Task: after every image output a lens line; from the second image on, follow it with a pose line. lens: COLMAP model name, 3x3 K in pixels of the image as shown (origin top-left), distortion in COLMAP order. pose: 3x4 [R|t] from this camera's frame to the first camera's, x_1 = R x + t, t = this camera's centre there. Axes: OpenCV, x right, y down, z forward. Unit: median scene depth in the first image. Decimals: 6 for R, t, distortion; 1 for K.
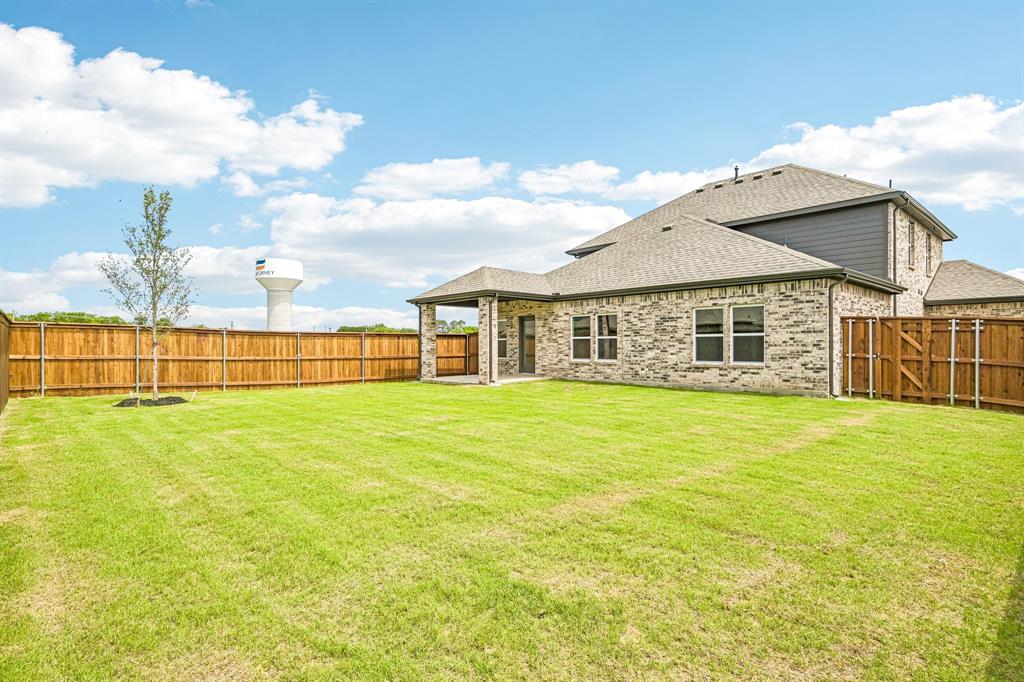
lens RADIAL K [[527.2, 0, 510.0], [0, 527.2, 343.5], [0, 0, 1]] dist [-0.005637, -0.000146]
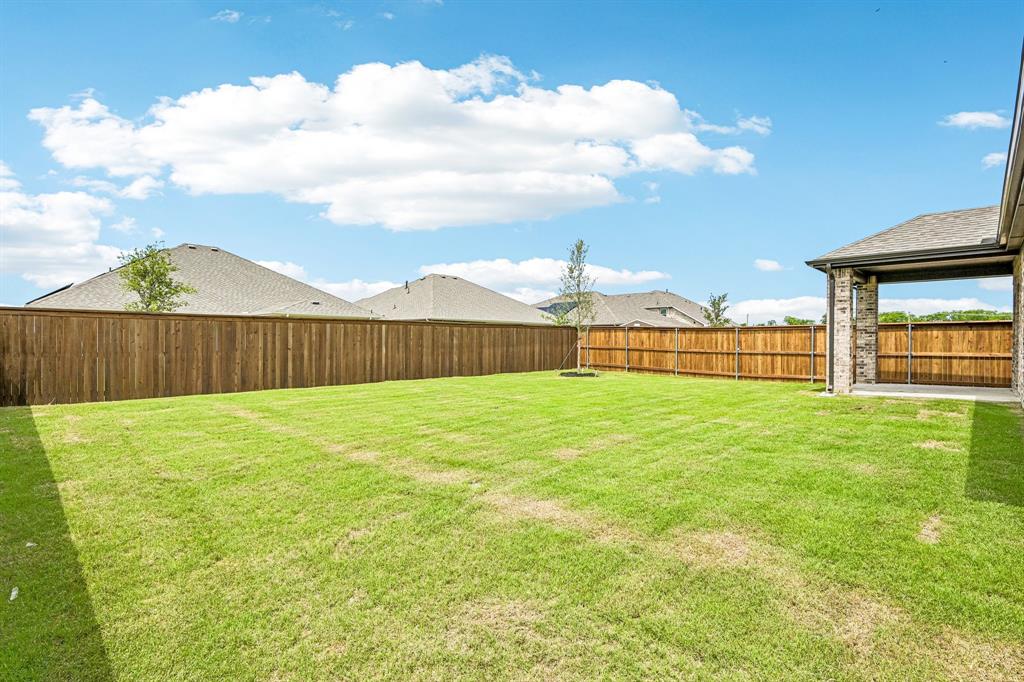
lens RADIAL K [[483.5, 0, 509.6], [0, 483.5, 338.3], [0, 0, 1]] dist [0.001985, -0.000616]
pose [[0.040162, -0.005907, -0.999176, 0.533574], [0.000176, 0.999983, -0.005904, 0.006100], [0.999193, 0.000062, 0.040163, 0.489637]]
